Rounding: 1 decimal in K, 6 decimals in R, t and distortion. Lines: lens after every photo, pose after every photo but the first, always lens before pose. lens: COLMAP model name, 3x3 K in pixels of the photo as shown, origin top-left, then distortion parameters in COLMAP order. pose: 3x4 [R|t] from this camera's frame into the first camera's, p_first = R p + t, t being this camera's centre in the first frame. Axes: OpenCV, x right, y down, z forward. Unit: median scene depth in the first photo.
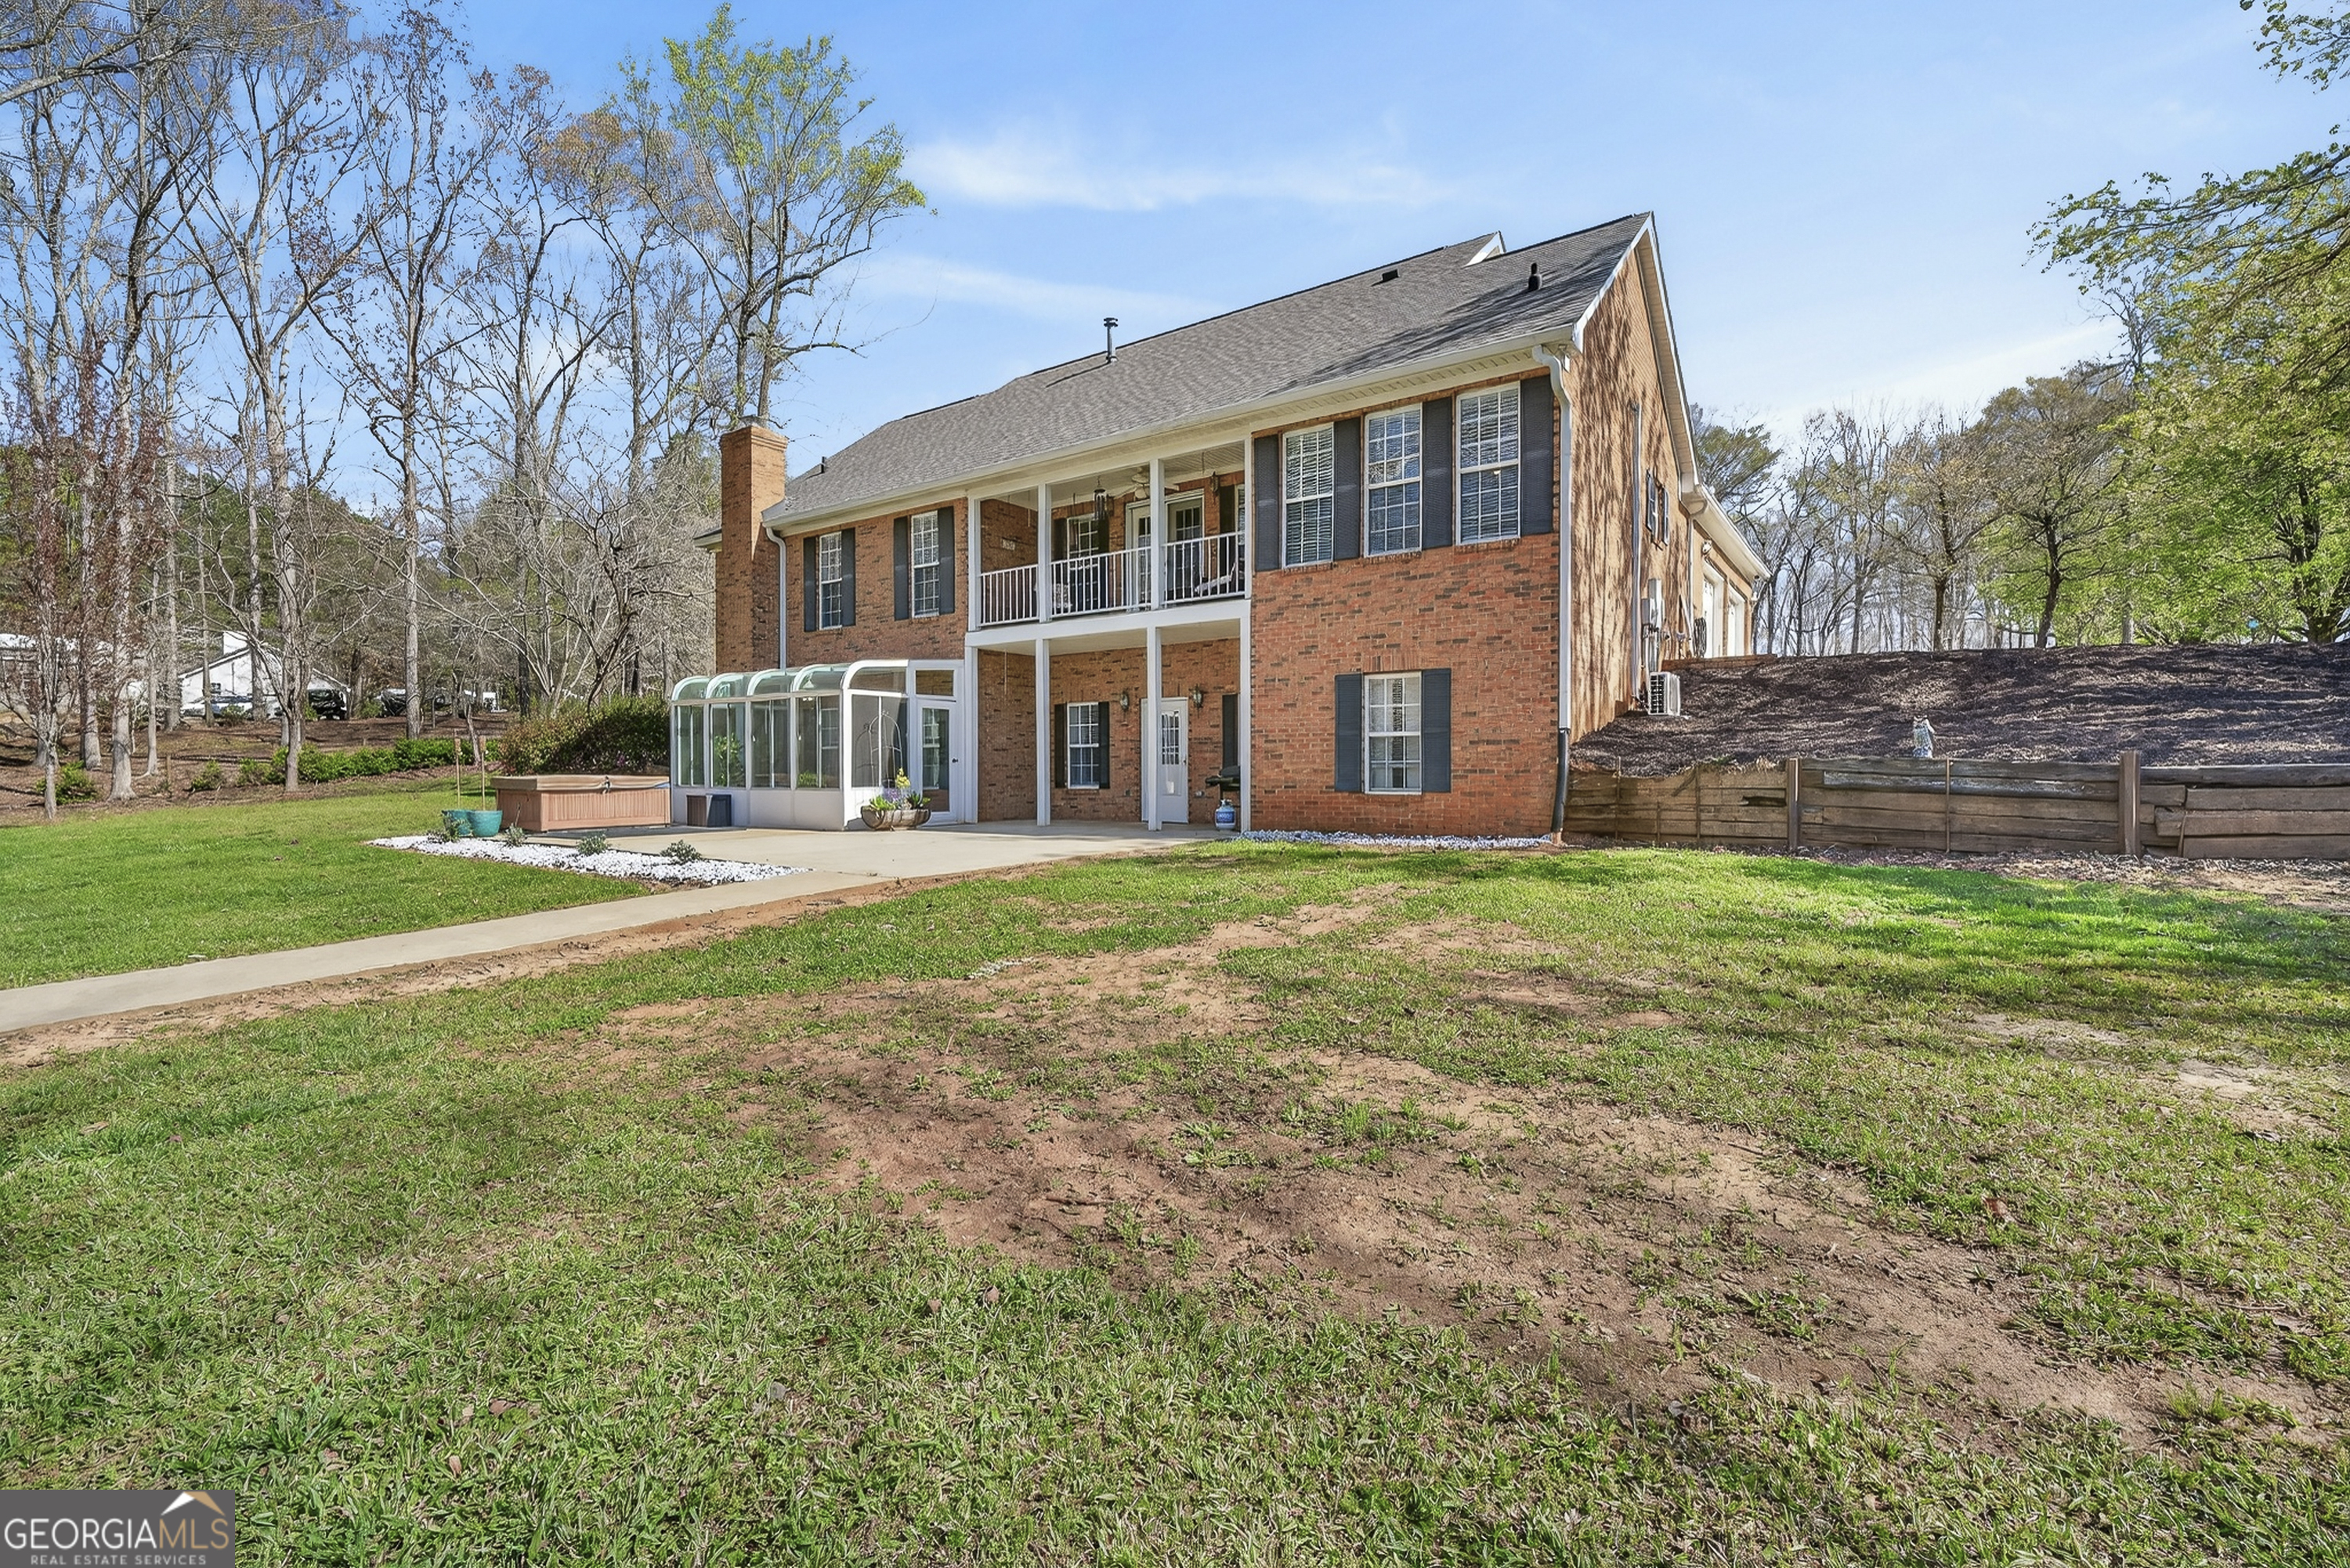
lens RADIAL K [[1040.4, 0, 1176.5], [0, 1040.4, 786.0], [0, 0, 1]] dist [0.000406, -0.000261]
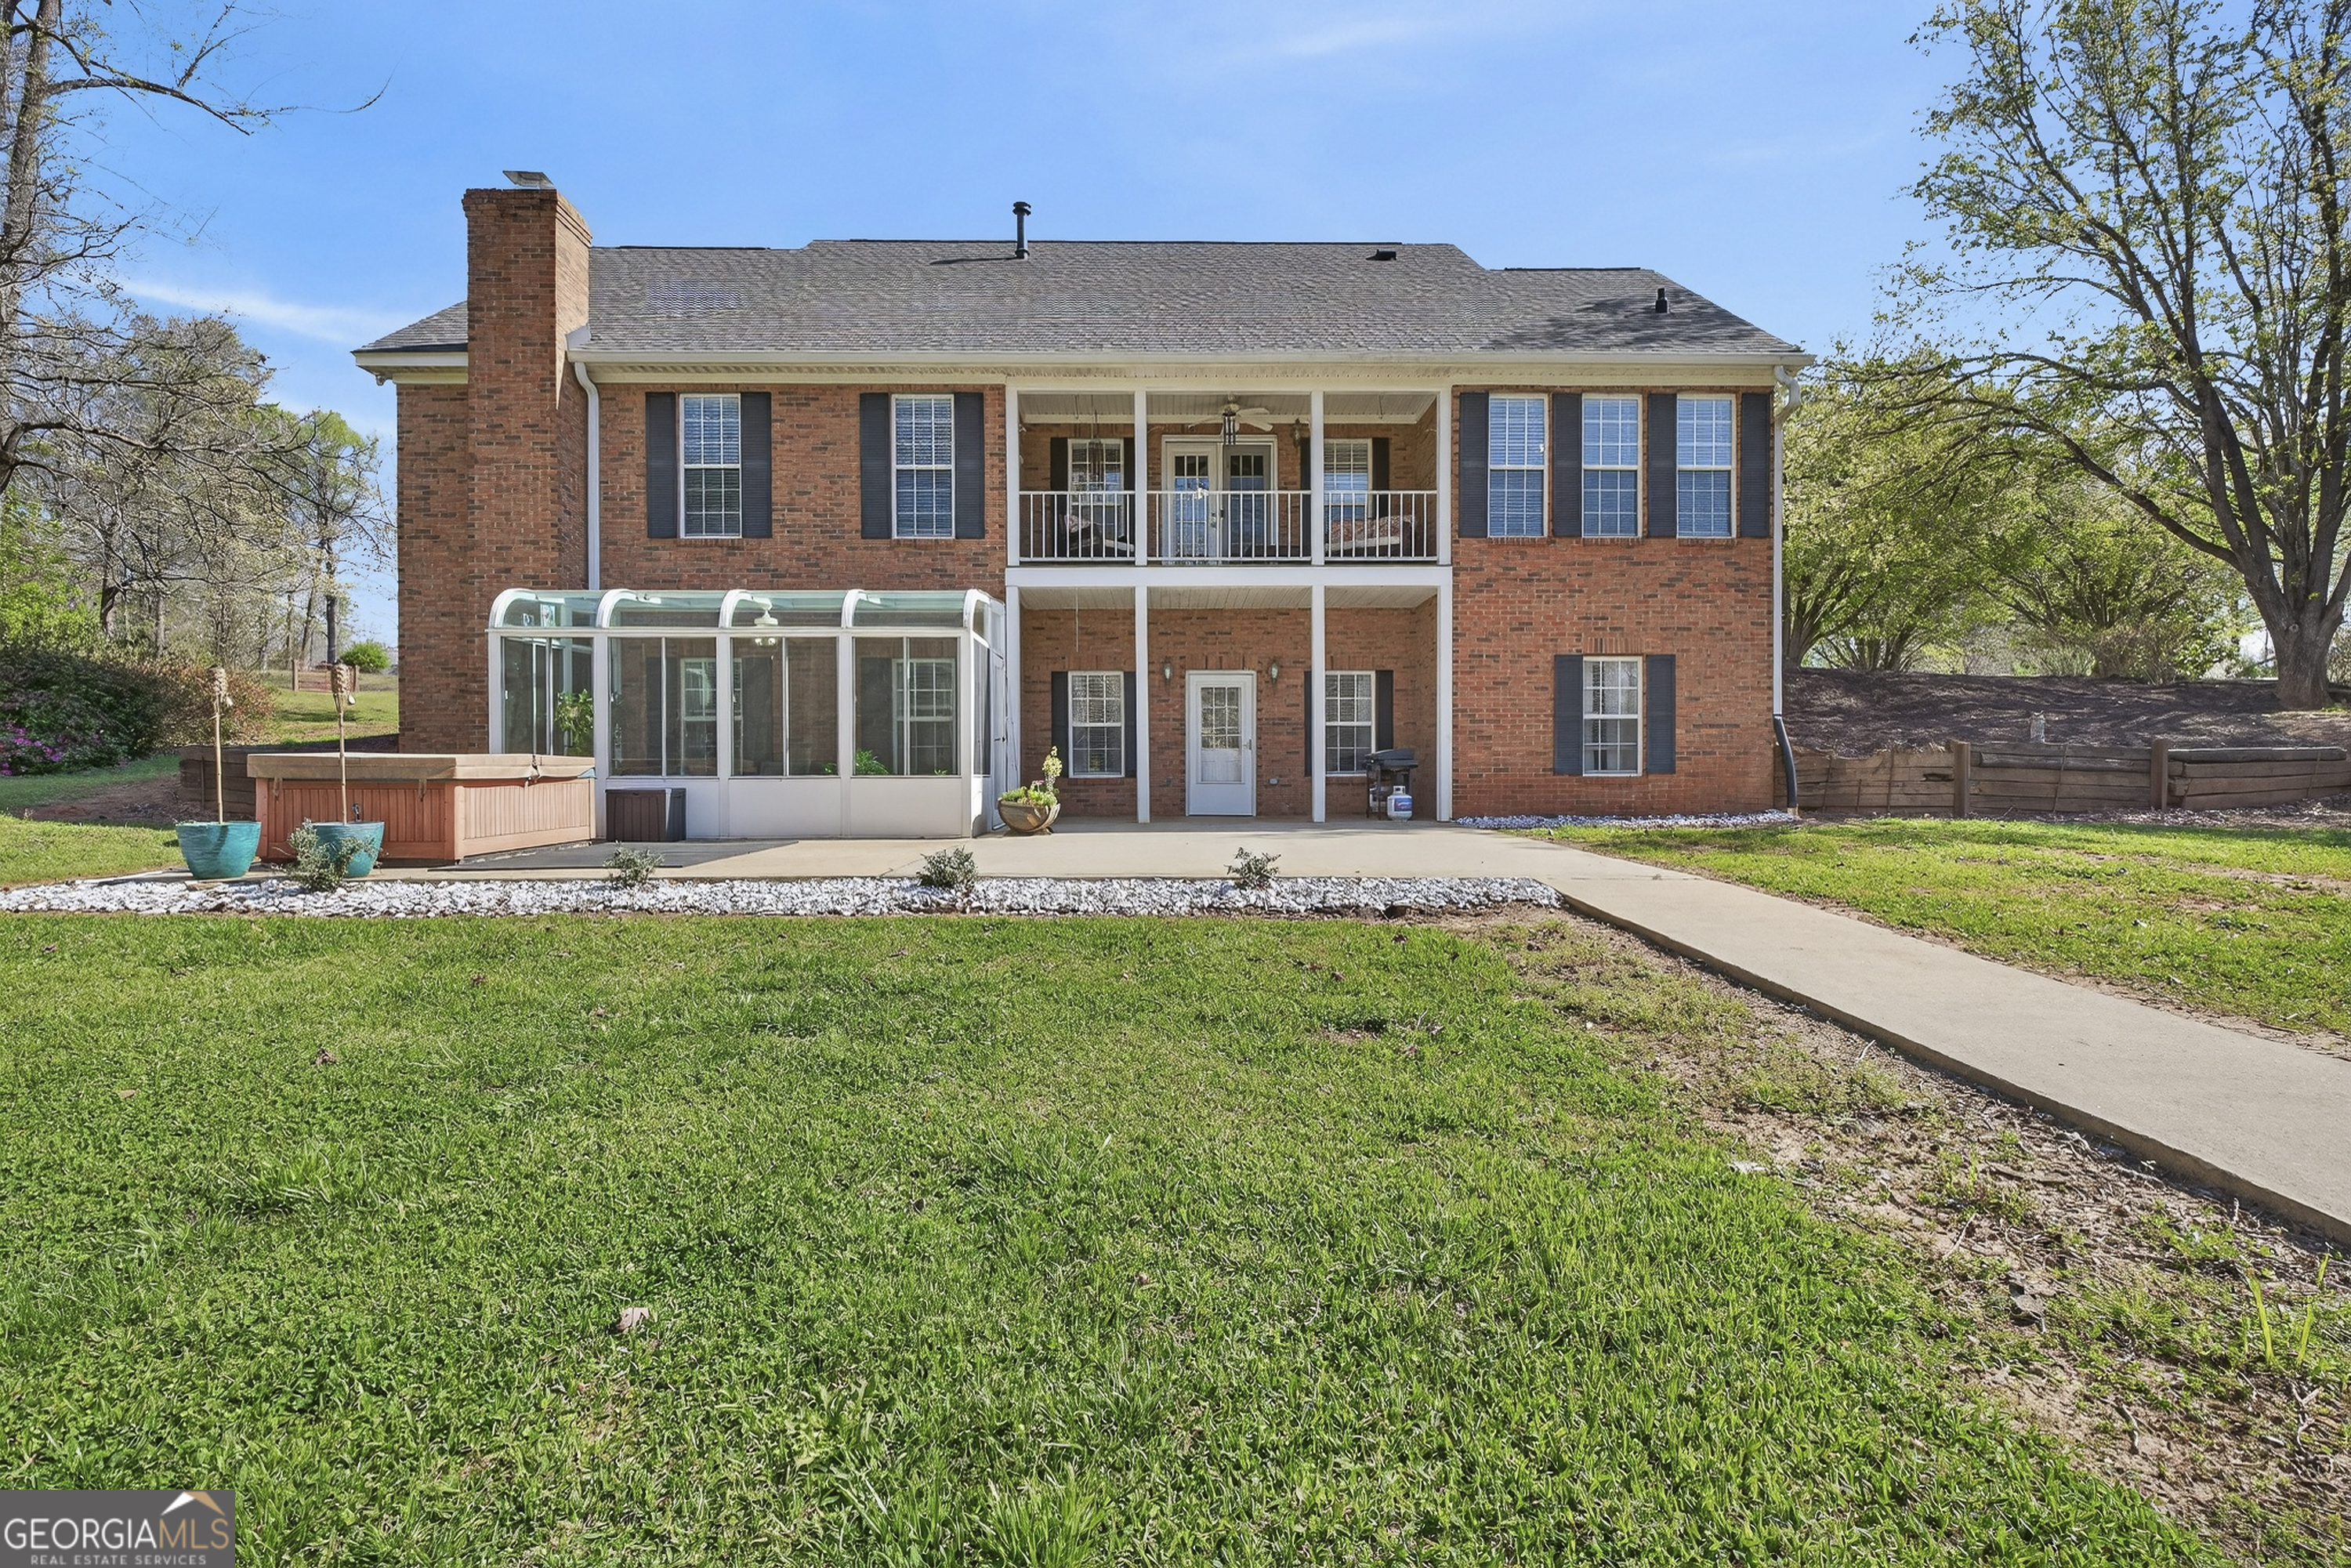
lens RADIAL K [[1040.8, 0, 1166.7], [0, 1040.8, 783.0], [0, 0, 1]] dist [0.000406, -0.000261]
pose [[0.803412, -0.007037, 0.595382, -0.615207], [0.010243, 0.999946, -0.002003, 0.009995], [-0.595336, 0.007708, 0.803440, 0.373196]]
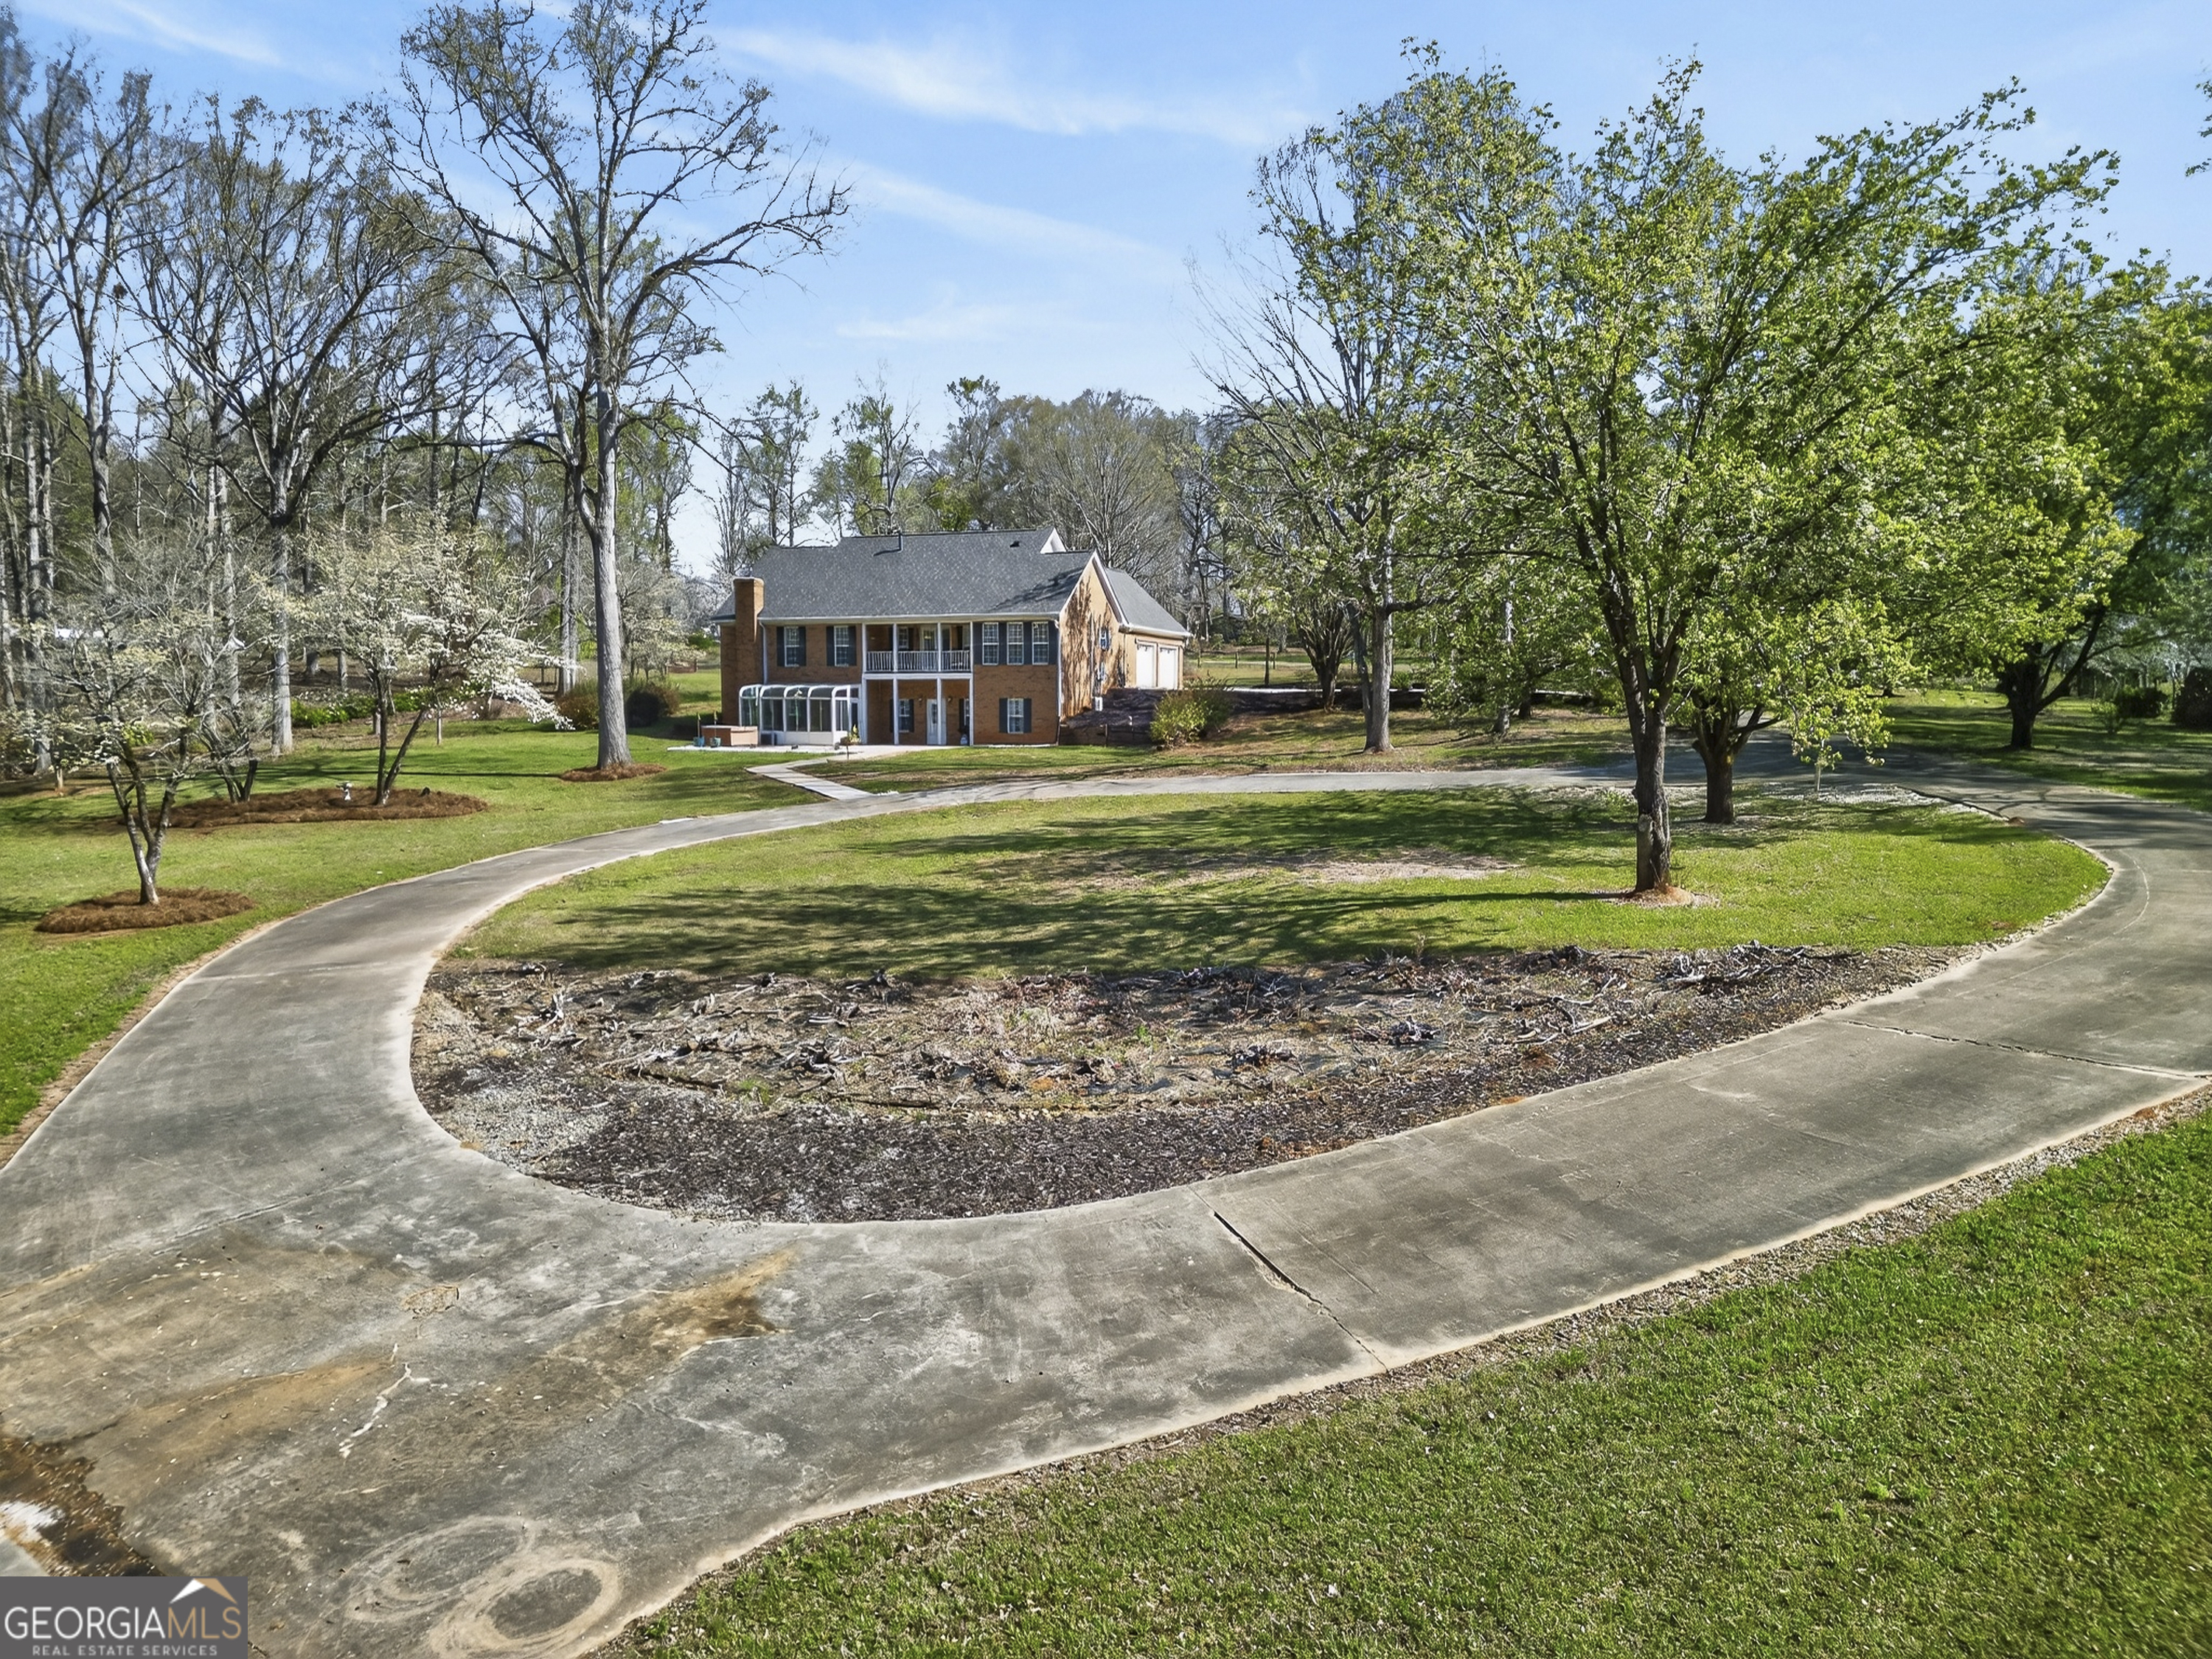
lens RADIAL K [[1552.6, 0, 1117.0], [0, 1552.6, 827.4], [0, 0, 1]] dist [0.077424, -0.074648]
pose [[0.964847, -0.013479, 0.262465, -0.699719], [-0.003876, 0.997845, 0.065493, -0.016766], [-0.262782, -0.064208, 0.962716, -3.454133]]
